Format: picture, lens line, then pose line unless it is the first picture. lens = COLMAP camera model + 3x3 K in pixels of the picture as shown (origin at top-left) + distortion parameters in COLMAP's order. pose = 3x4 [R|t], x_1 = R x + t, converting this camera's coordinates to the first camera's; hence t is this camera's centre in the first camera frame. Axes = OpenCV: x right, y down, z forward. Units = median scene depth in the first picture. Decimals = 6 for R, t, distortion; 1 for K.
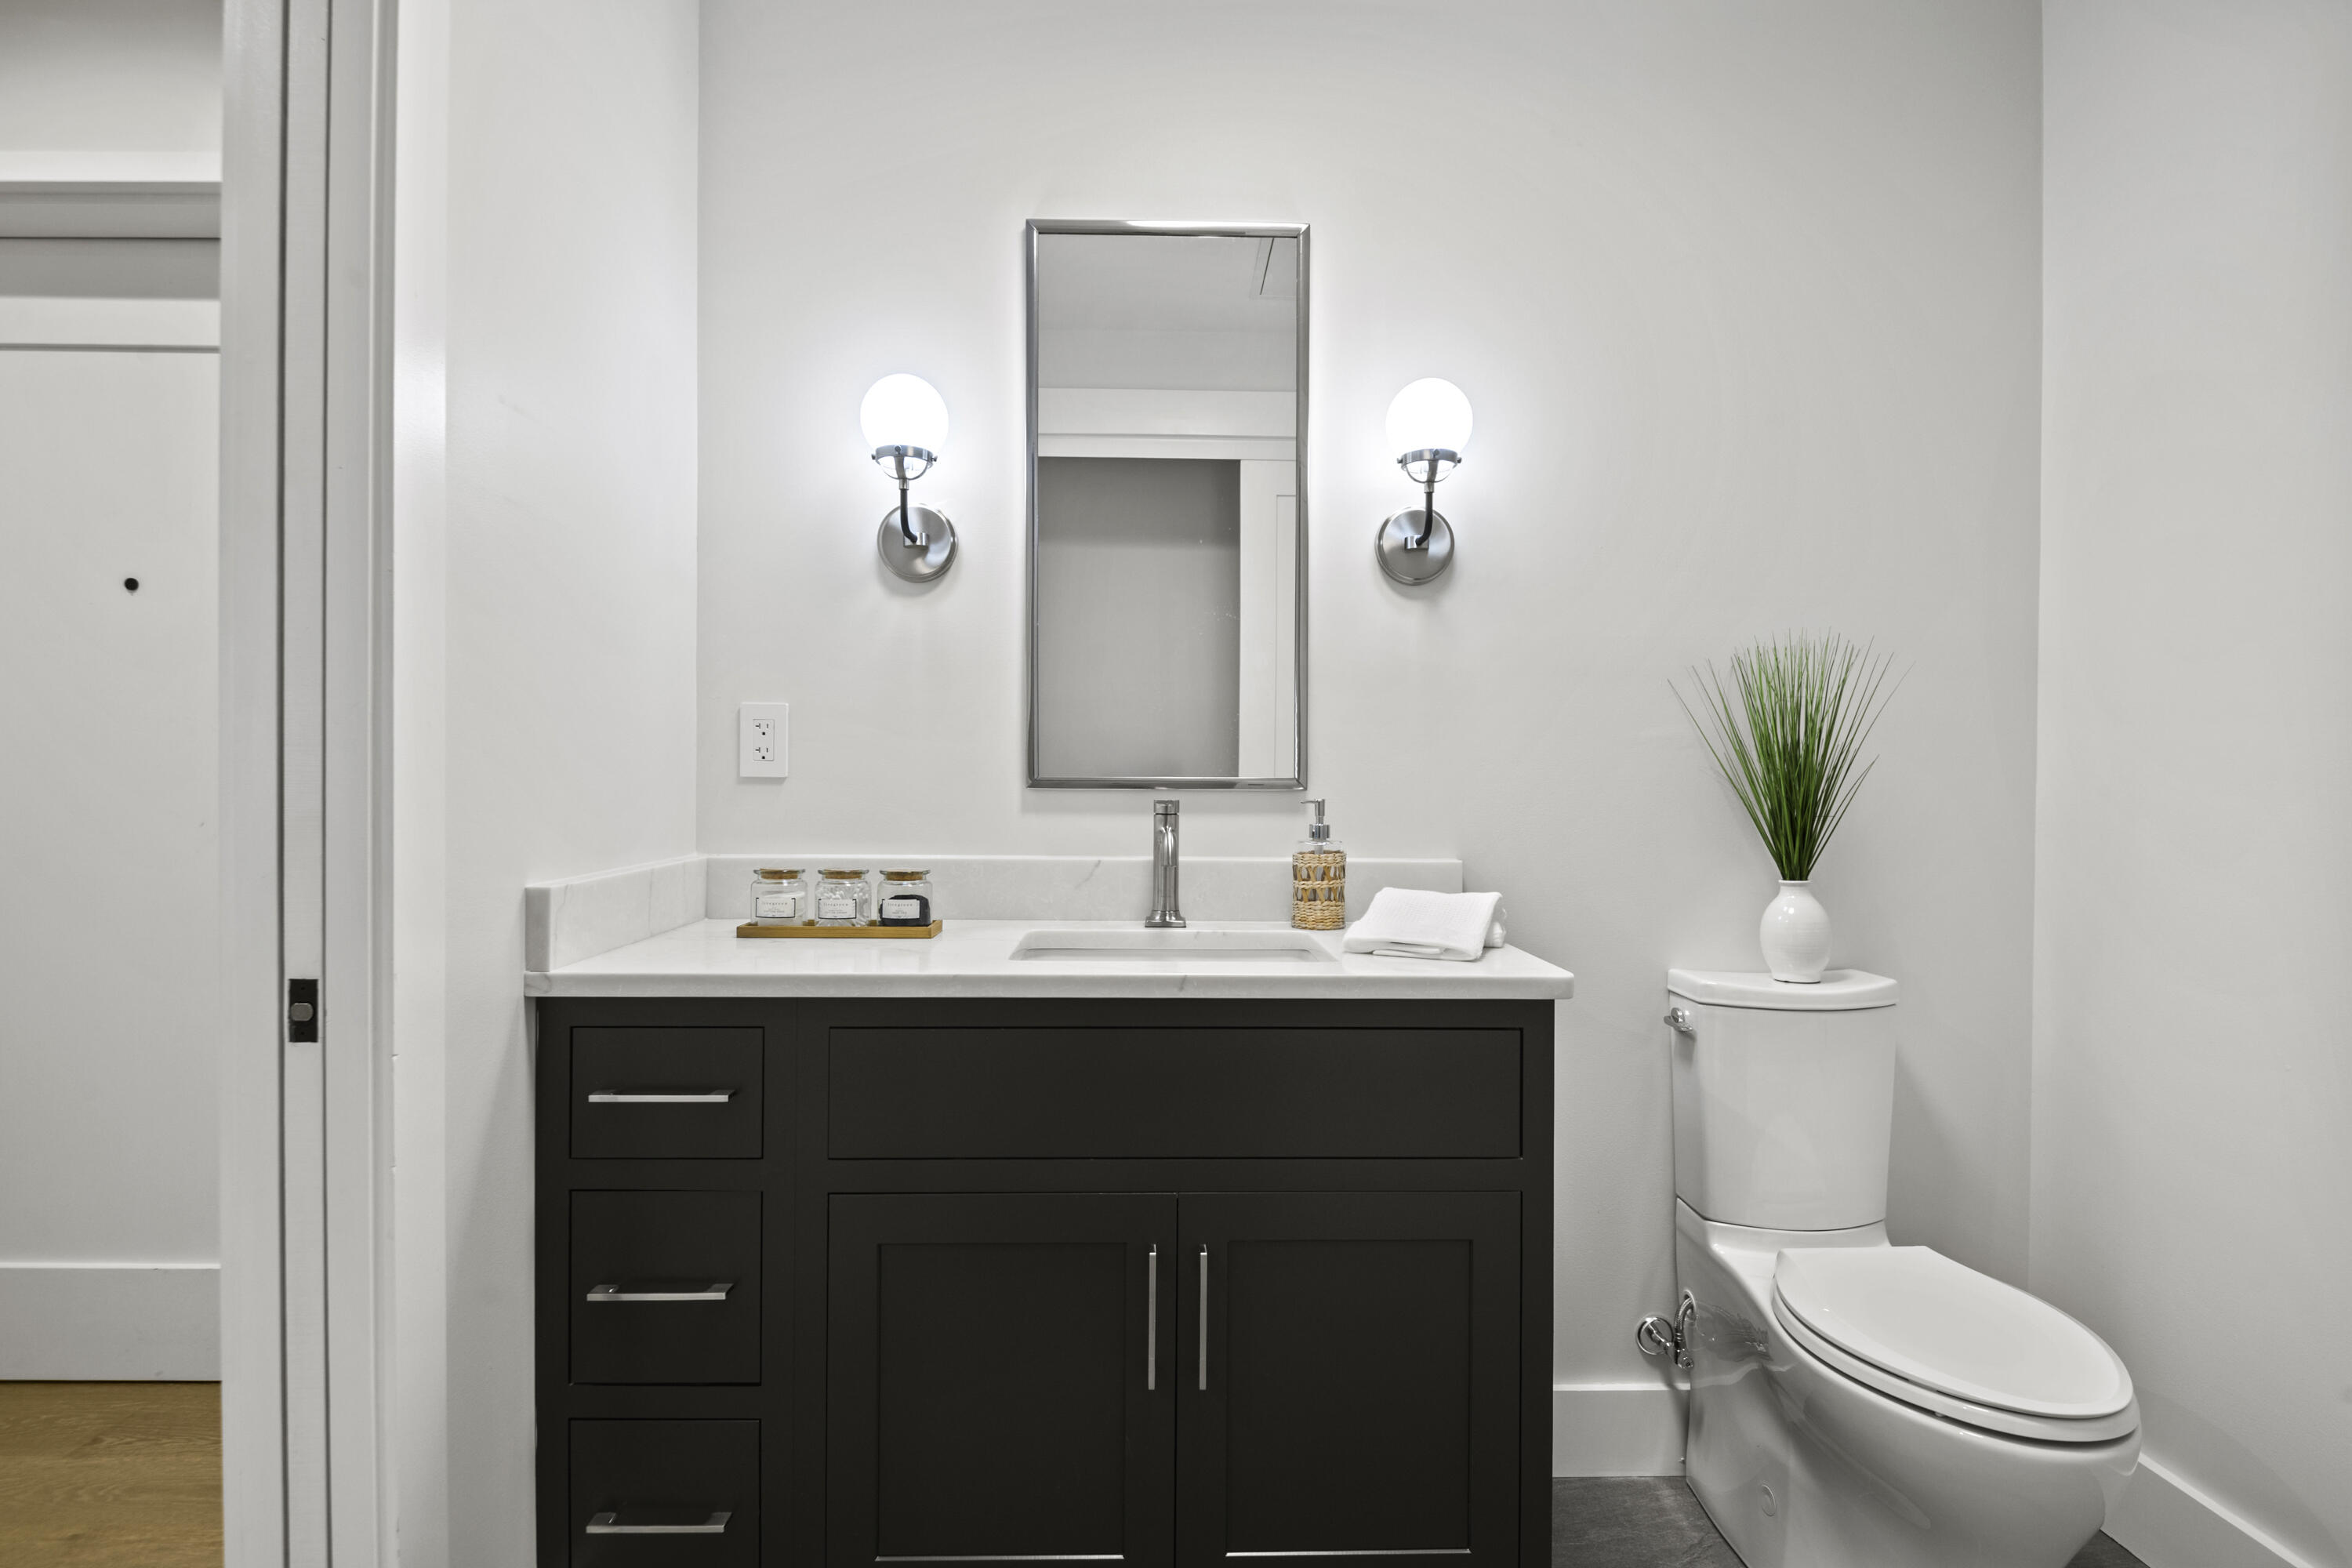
lens RADIAL K [[1262.5, 0, 1180.9], [0, 1262.5, 792.6], [0, 0, 1]] dist [0.004301, -0.000877]
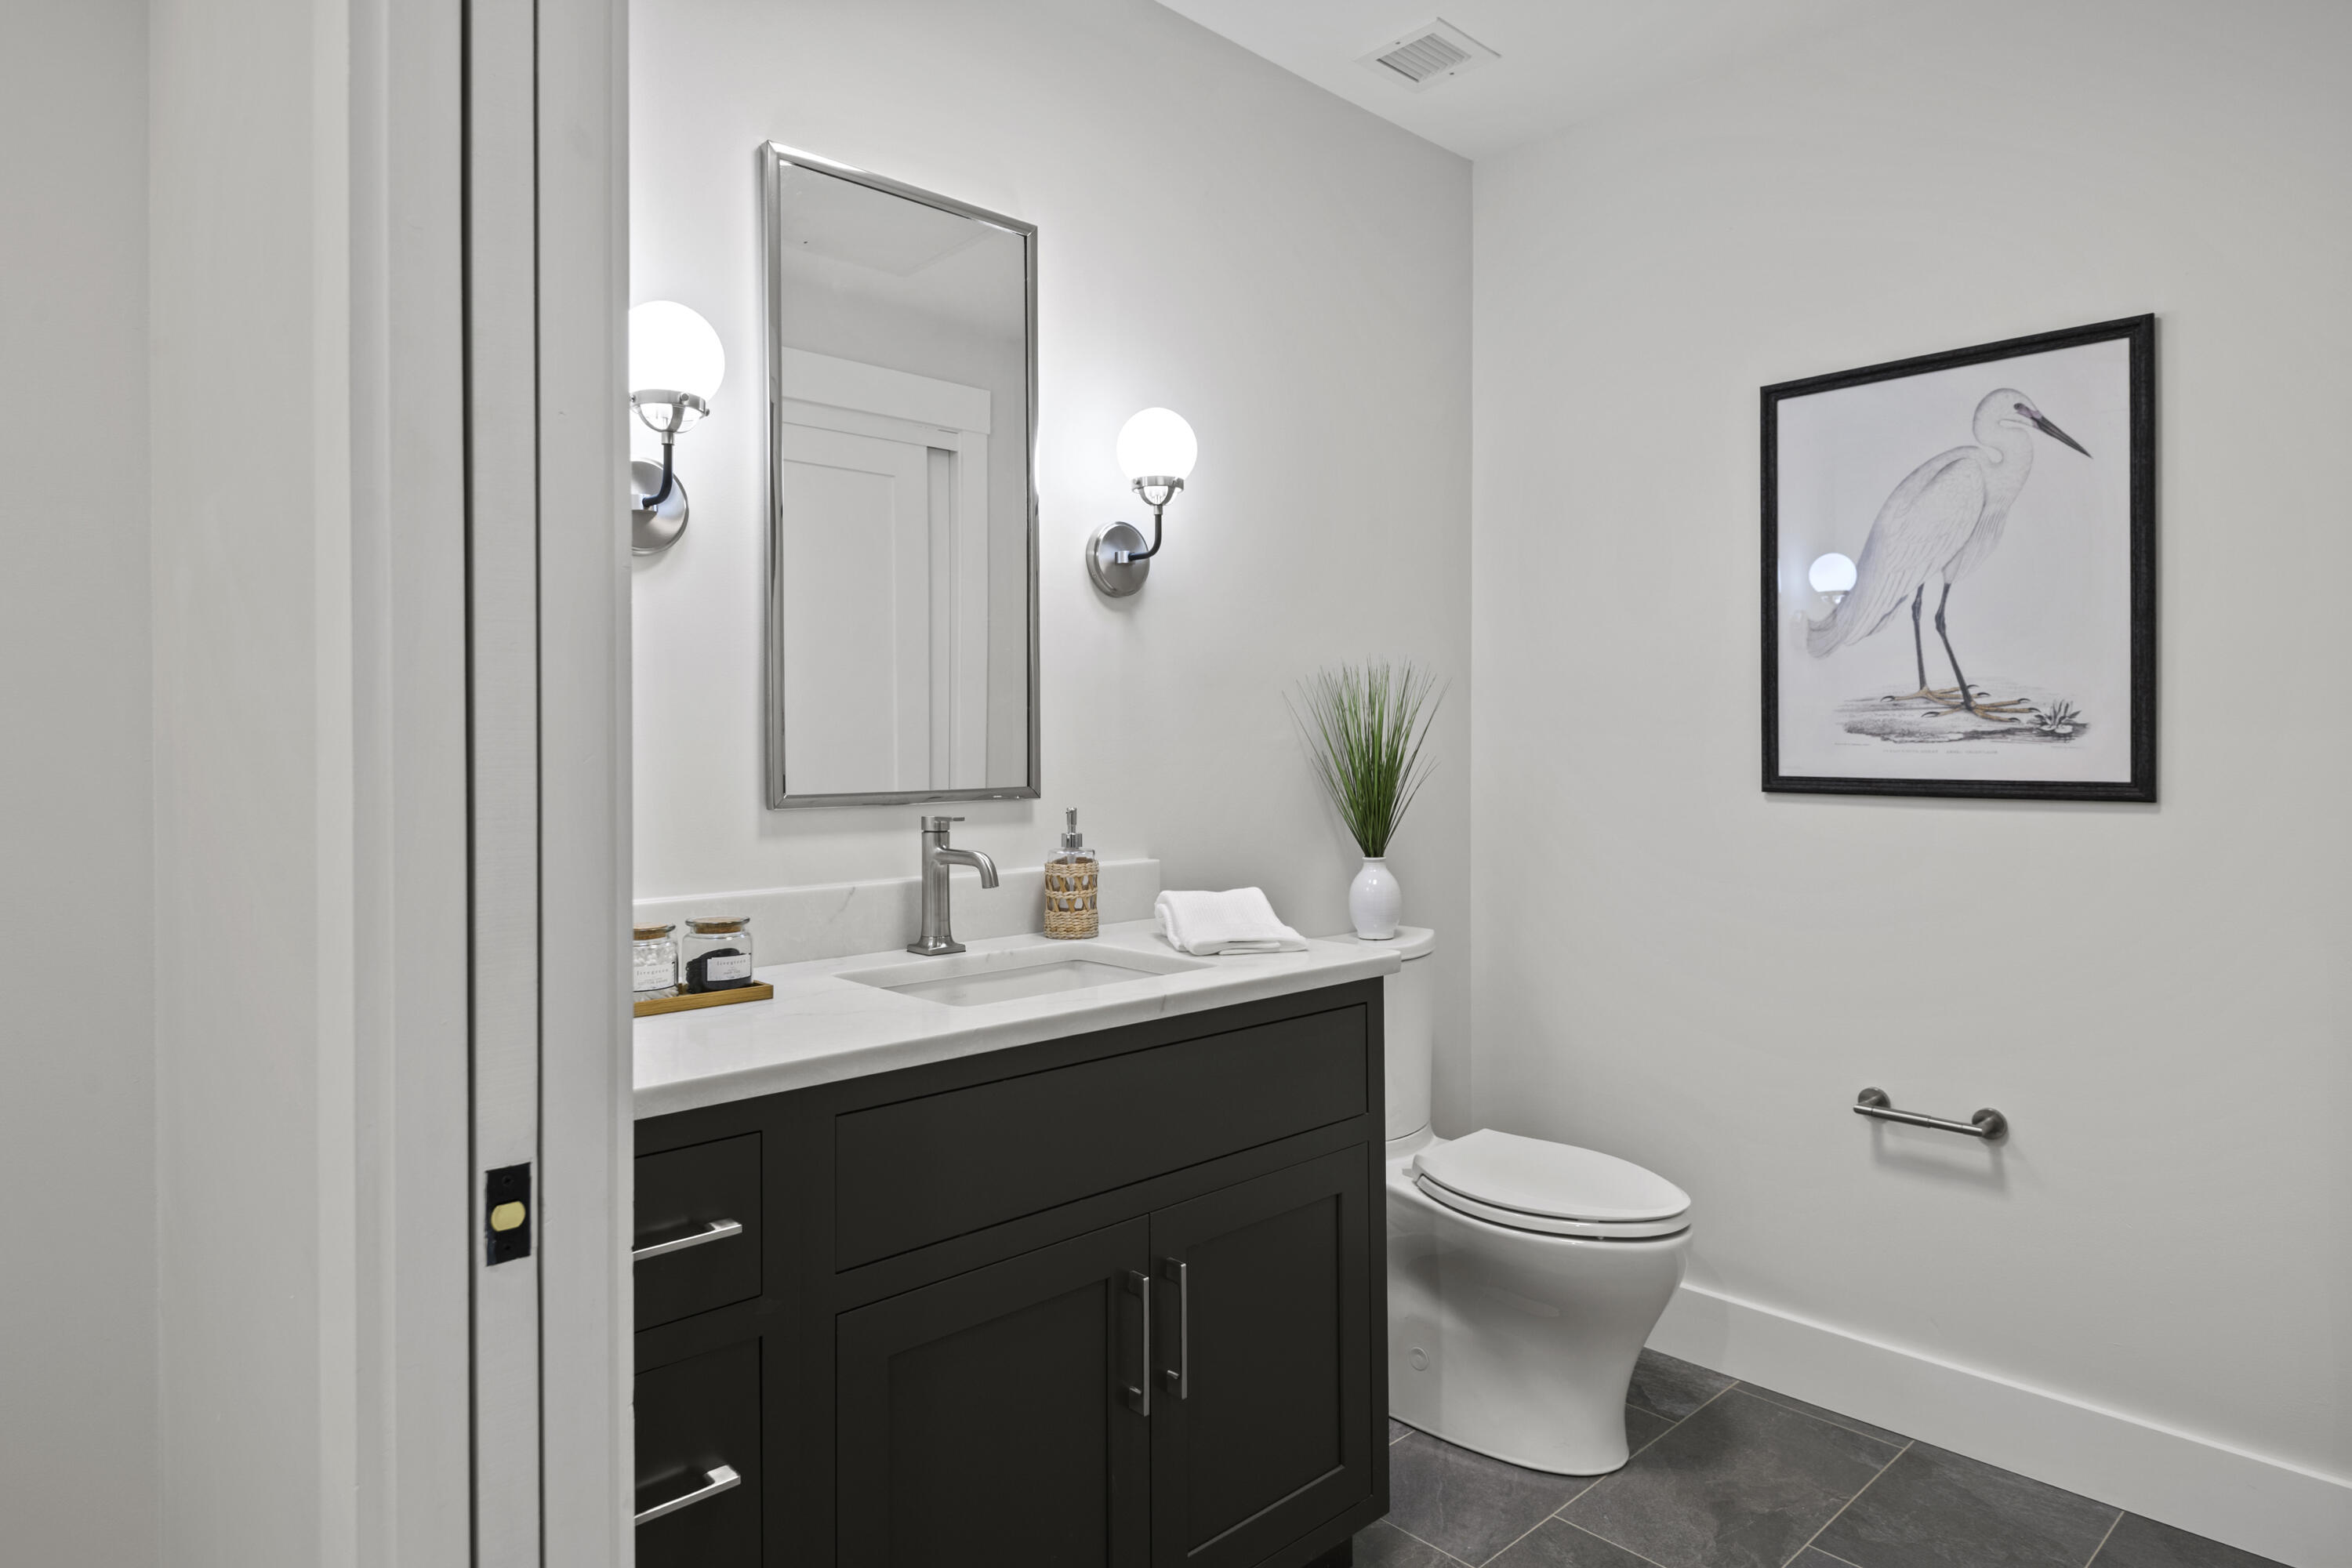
lens RADIAL K [[1347.2, 0, 1171.7], [0, 1347.2, 769.2], [0, 0, 1]] dist [0.037646, -0.050755]
pose [[0.750651, -0.022420, 0.660319, -0.536963], [0.018815, 0.999744, 0.012556, -0.038072], [-0.660431, 0.002999, 0.750880, 0.140338]]
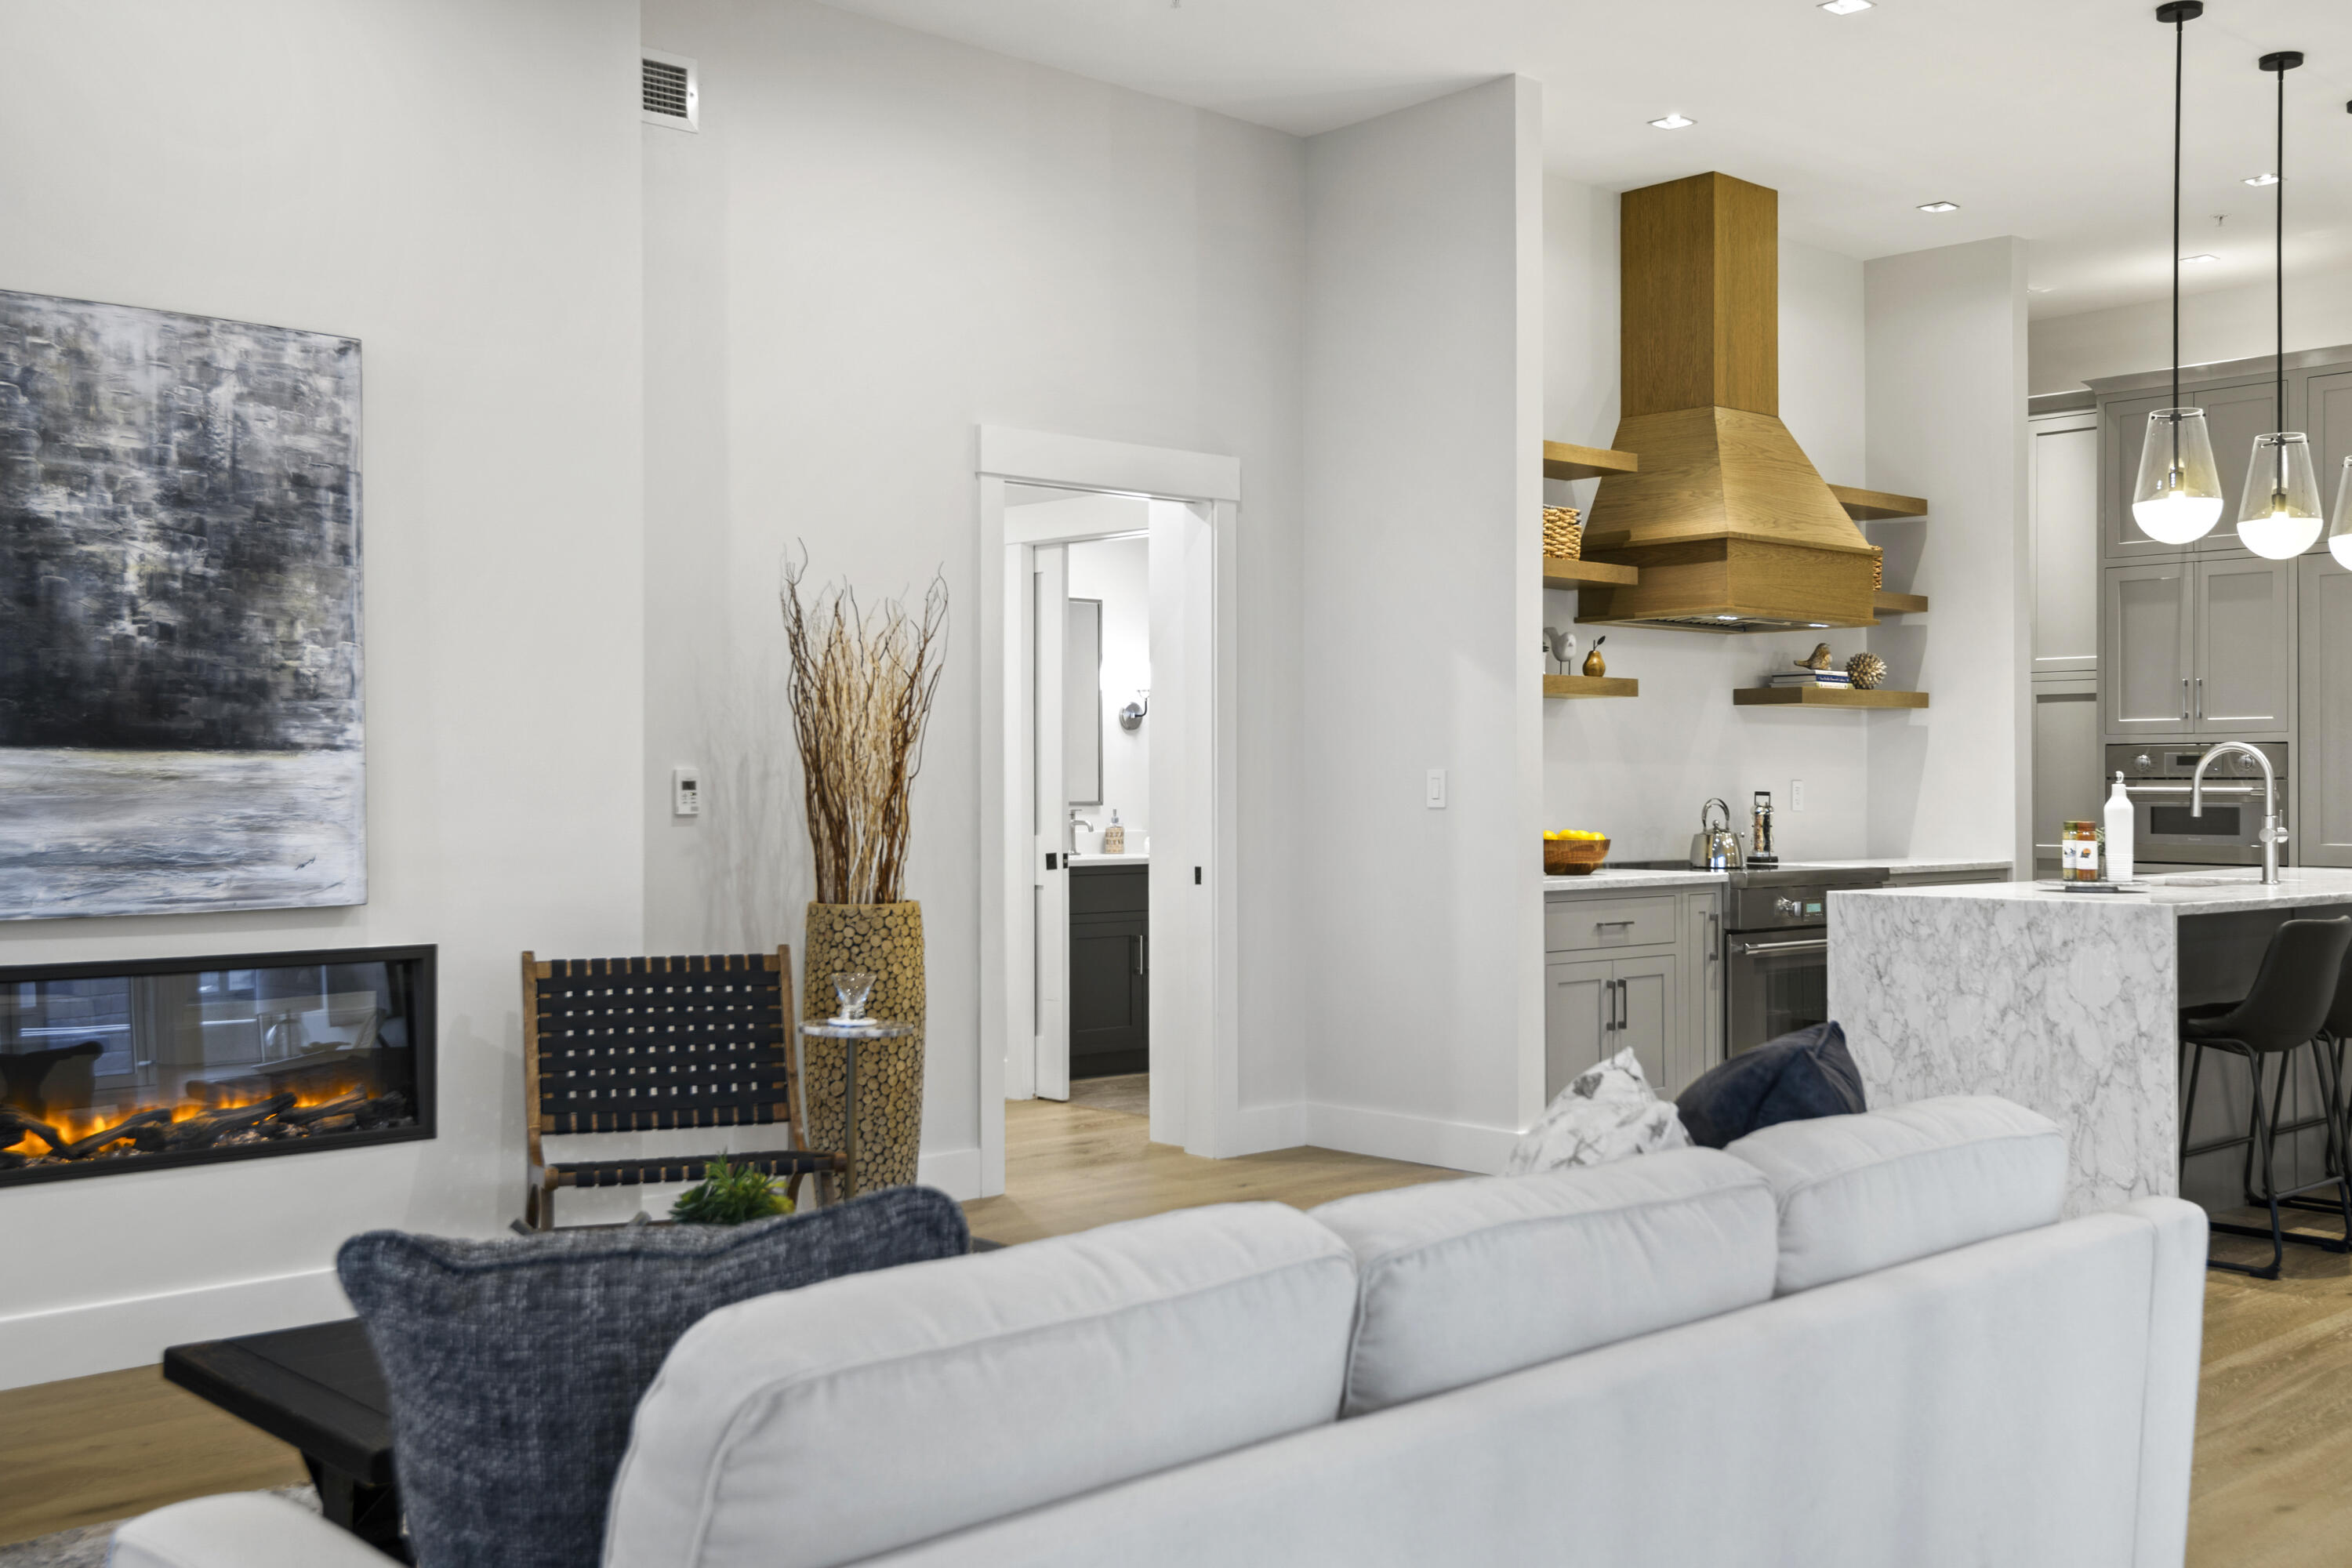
lens RADIAL K [[2317.9, 0, 1164.9], [0, 2317.9, 774.0], [0, 0, 1]] dist [0.037833, -0.019997]
pose [[0.756956, -0.007594, 0.653422, -3.196471], [0.019713, 0.999743, -0.011217, -0.012011], [-0.653168, 0.021371, 0.756911, -3.006503]]
